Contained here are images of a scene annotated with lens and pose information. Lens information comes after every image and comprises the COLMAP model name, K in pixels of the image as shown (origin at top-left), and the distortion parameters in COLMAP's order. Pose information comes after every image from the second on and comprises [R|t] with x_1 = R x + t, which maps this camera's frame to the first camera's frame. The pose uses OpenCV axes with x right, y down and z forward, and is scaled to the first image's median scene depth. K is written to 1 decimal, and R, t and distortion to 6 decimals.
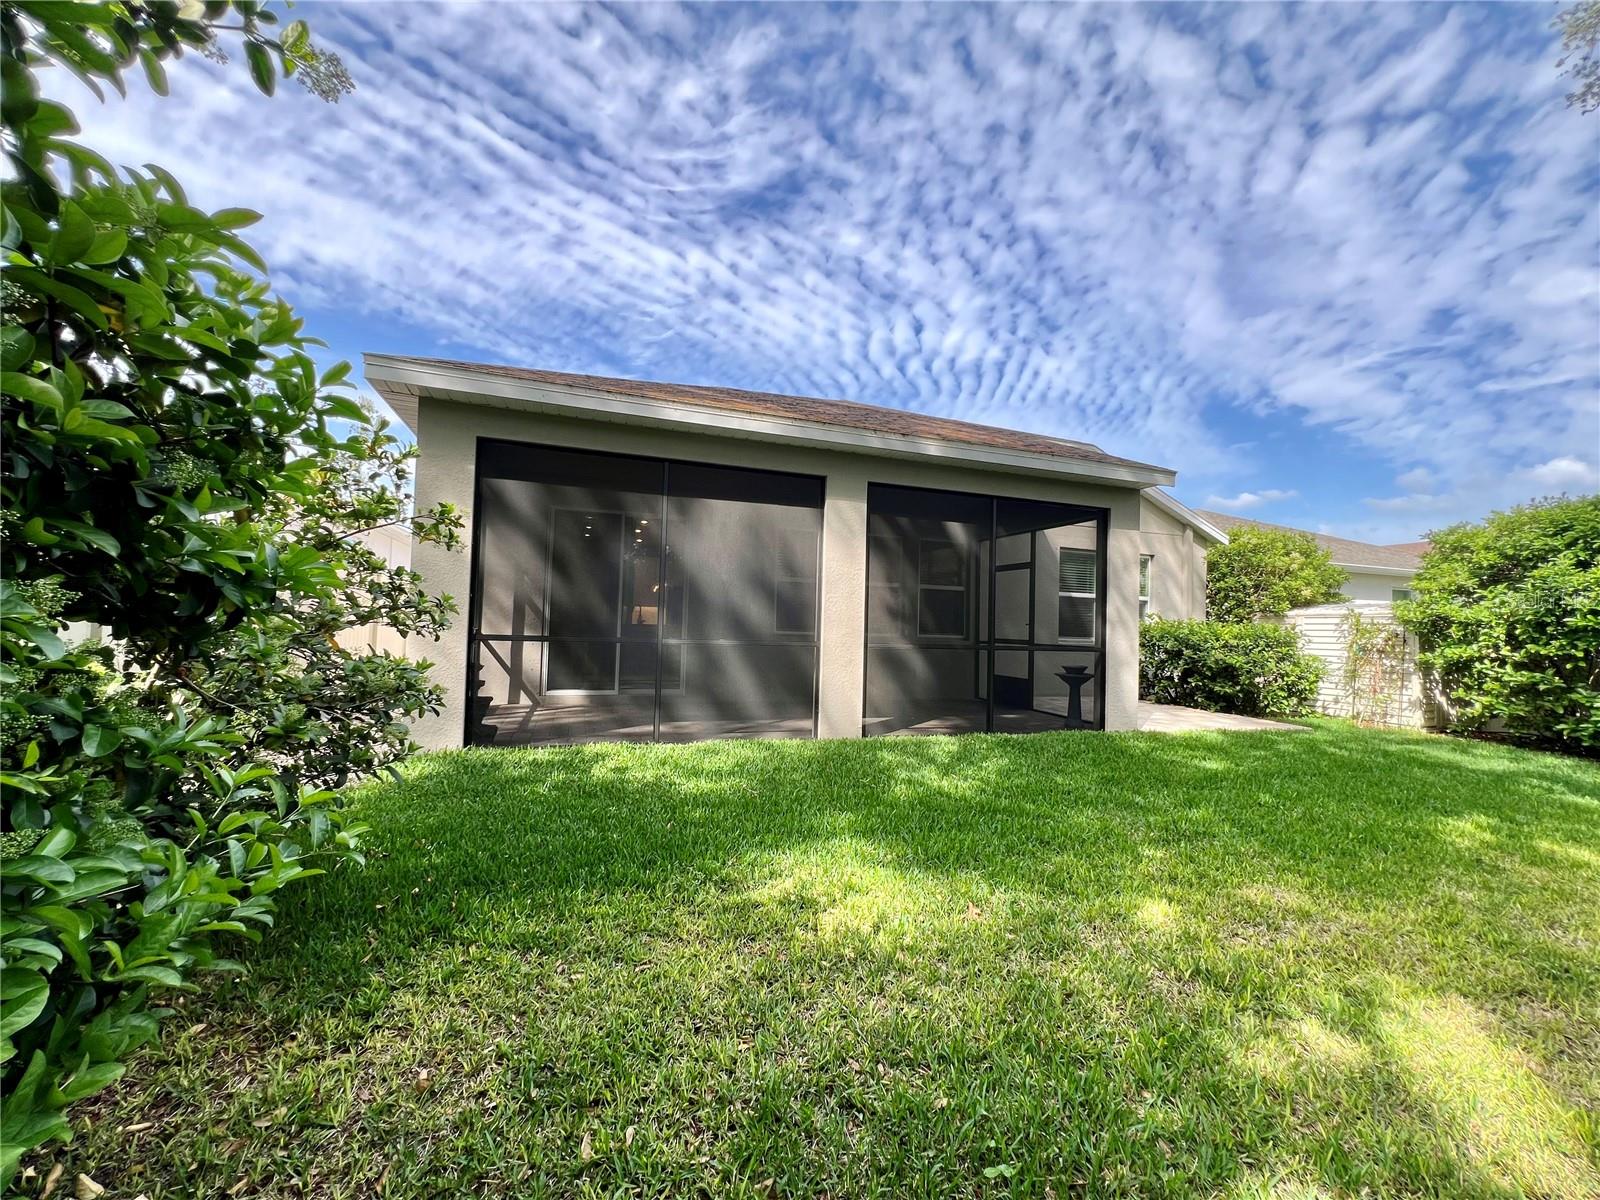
lens RADIAL K [[642.1, 0, 792.5], [0, 642.1, 580.1], [0, 0, 1]] dist [-0.003243, 0.001315]
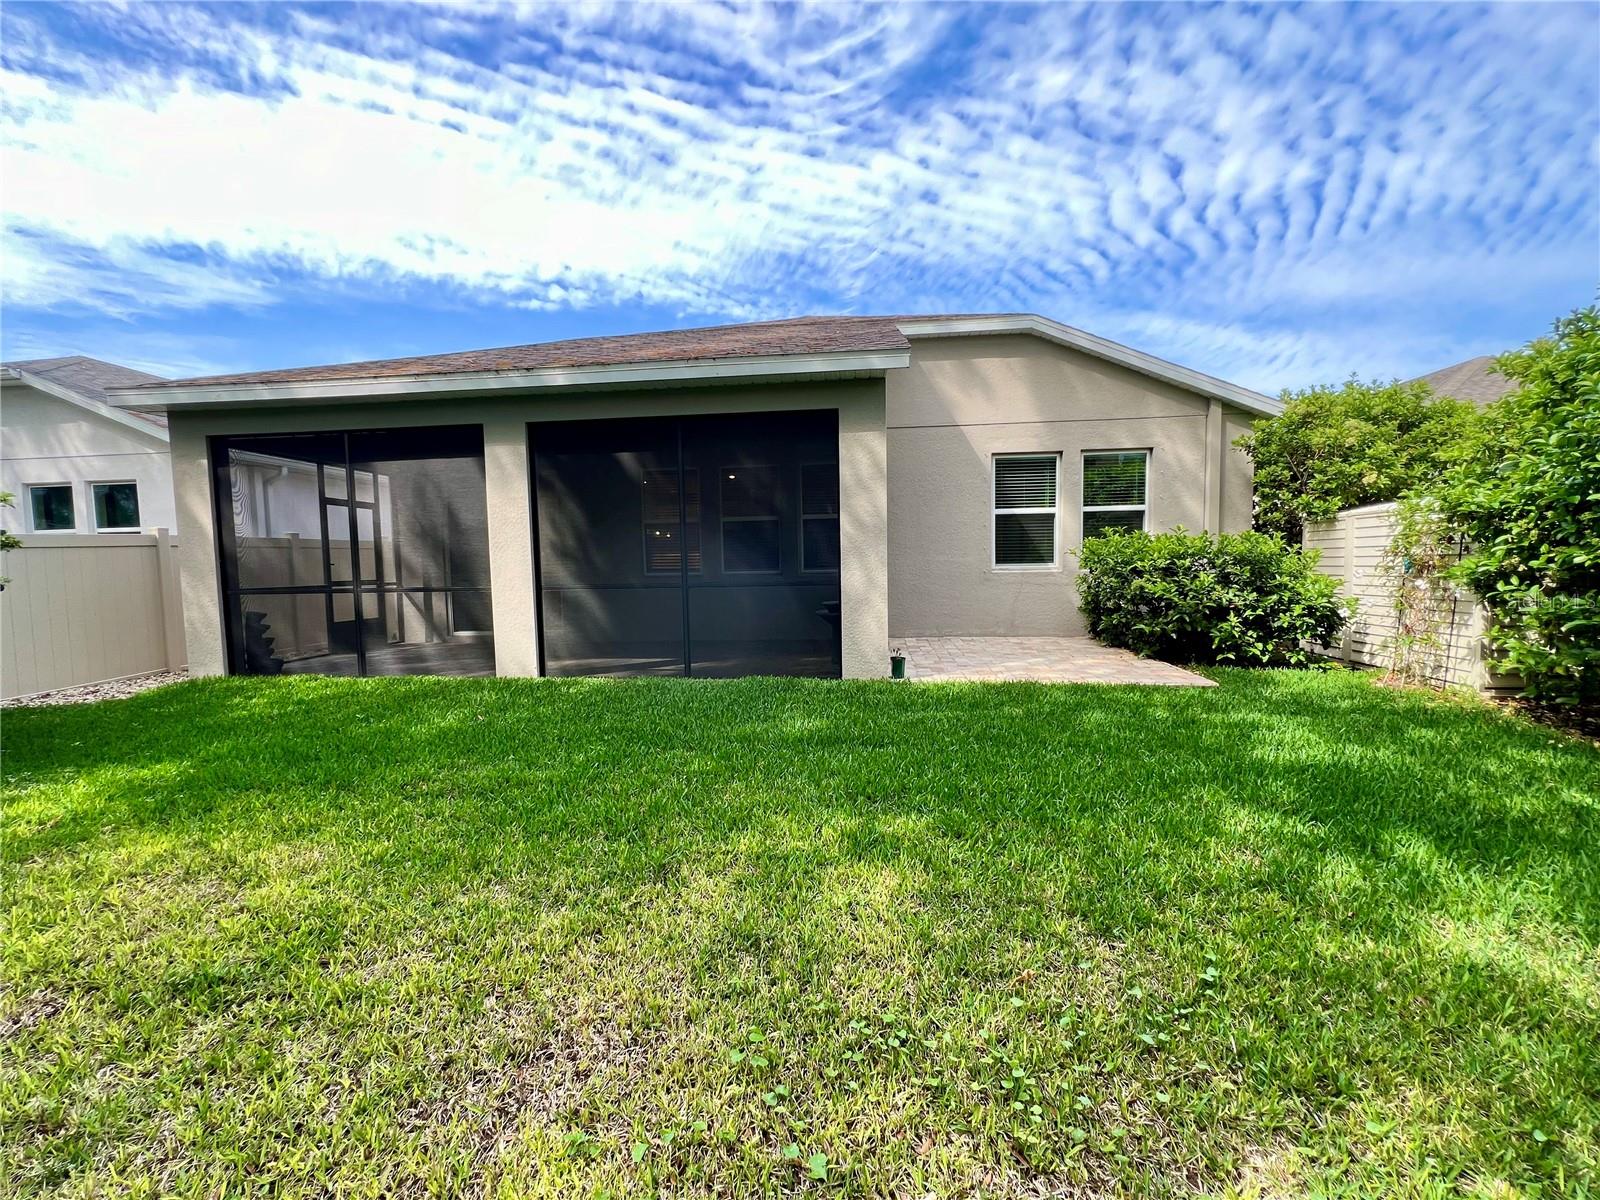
lens RADIAL K [[642.1, 0, 799.6], [0, 642.1, 609.5], [0, 0, 1]] dist [-0.003243, 0.001315]
pose [[0.902674, -0.014661, -0.430075, 0.124018], [0.075959, 0.989155, 0.125711, 0.005228], [0.423567, -0.146144, 0.893998, 0.034641]]
